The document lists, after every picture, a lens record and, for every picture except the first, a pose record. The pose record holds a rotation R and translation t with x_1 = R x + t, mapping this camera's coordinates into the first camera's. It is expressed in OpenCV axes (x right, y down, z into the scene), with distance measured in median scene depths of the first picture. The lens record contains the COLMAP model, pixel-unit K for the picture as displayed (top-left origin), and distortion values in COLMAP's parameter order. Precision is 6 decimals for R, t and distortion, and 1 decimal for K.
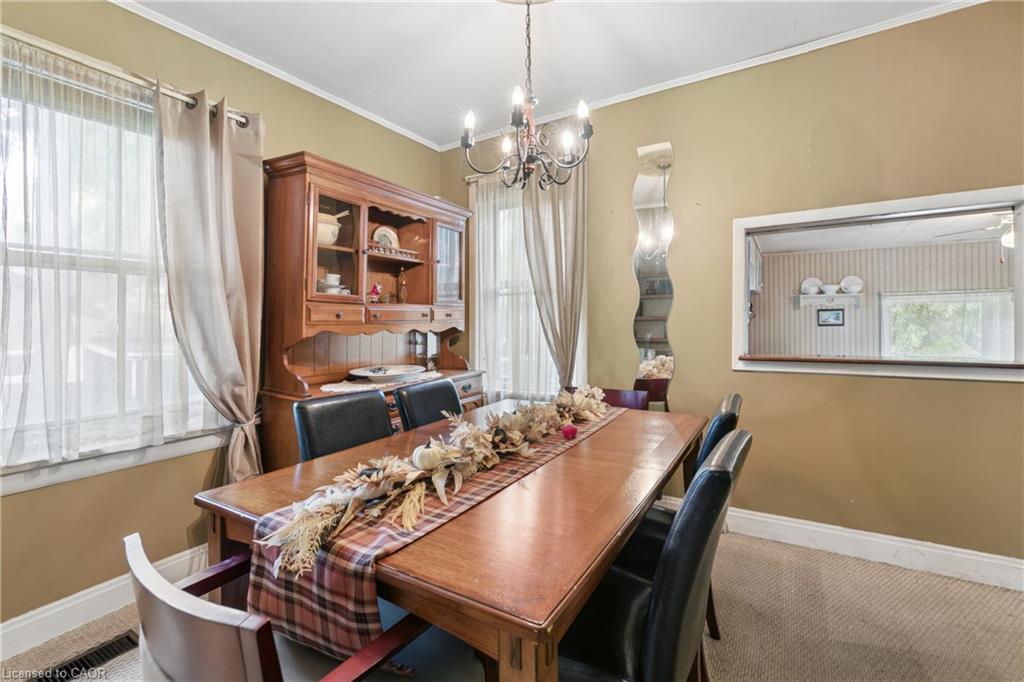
lens RADIAL K [[460.3, 0, 521.5], [0, 460.3, 320.0], [0, 0, 1]] dist [-0.002005, -0.000222]
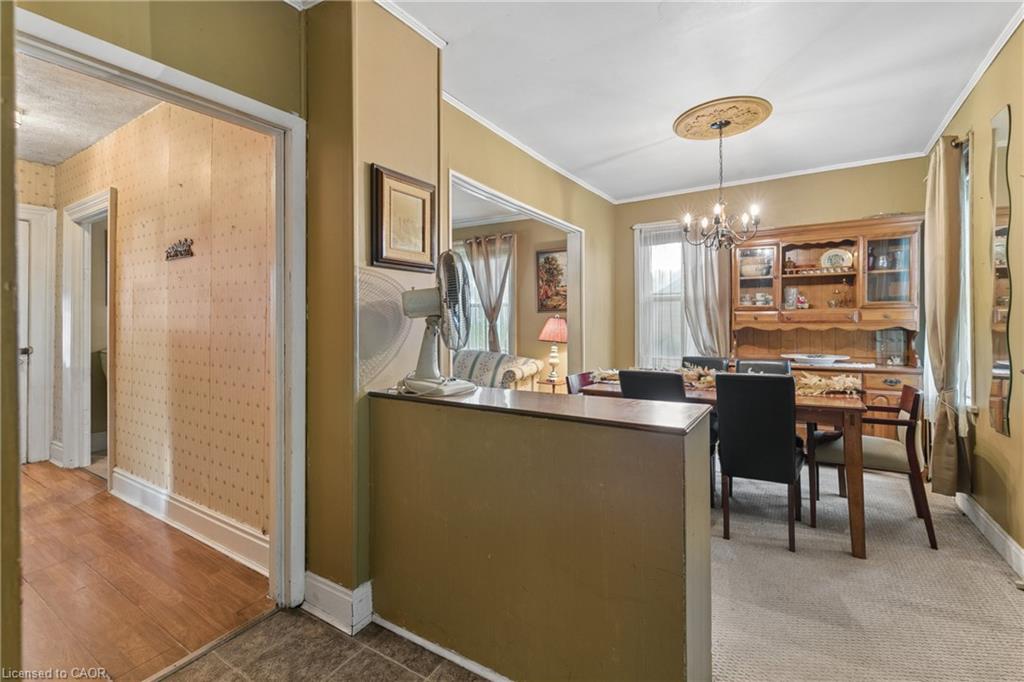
lens RADIAL K [[460.3, 0, 521.5], [0, 460.3, 320.0], [0, 0, 1]] dist [-0.002005, -0.000222]
pose [[-0.052642, -0.000223, -0.998613, 0.988990], [0.002167, 0.999998, -0.000337, -0.002675], [0.998611, -0.002182, -0.052642, 0.135840]]
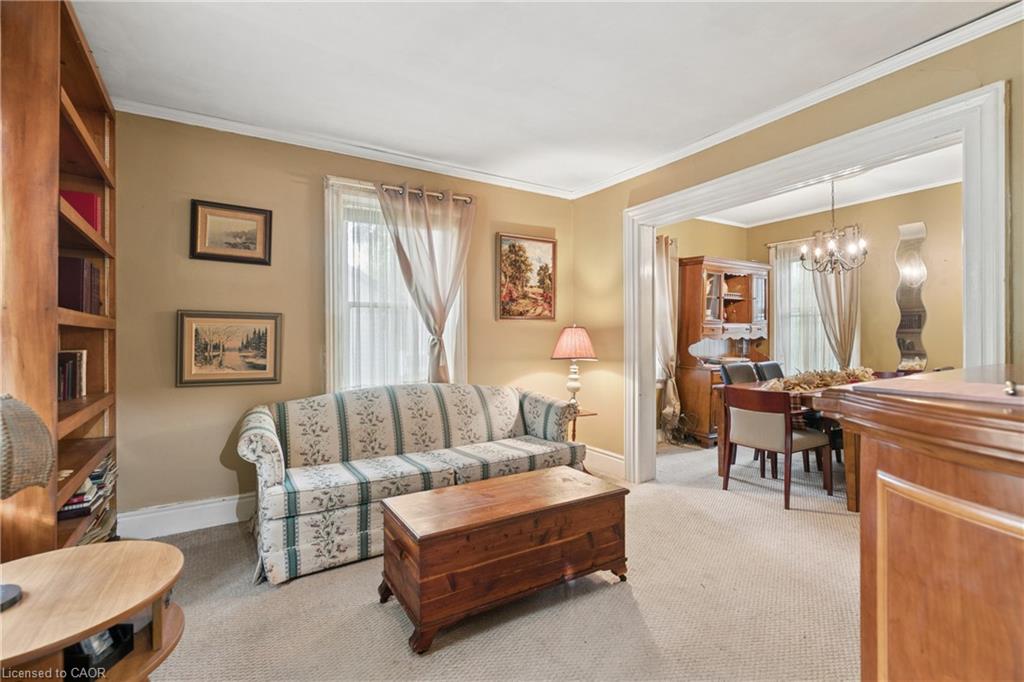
lens RADIAL K [[467.4, 0, 509.0], [0, 467.4, 332.8], [0, 0, 1]] dist [-0.002200, -0.000009]
pose [[0.883935, -0.001224, -0.467608, -0.177994], [0.001274, 0.999999, -0.000211, 0.002100], [0.467608, -0.000409, 0.883936, -1.005713]]
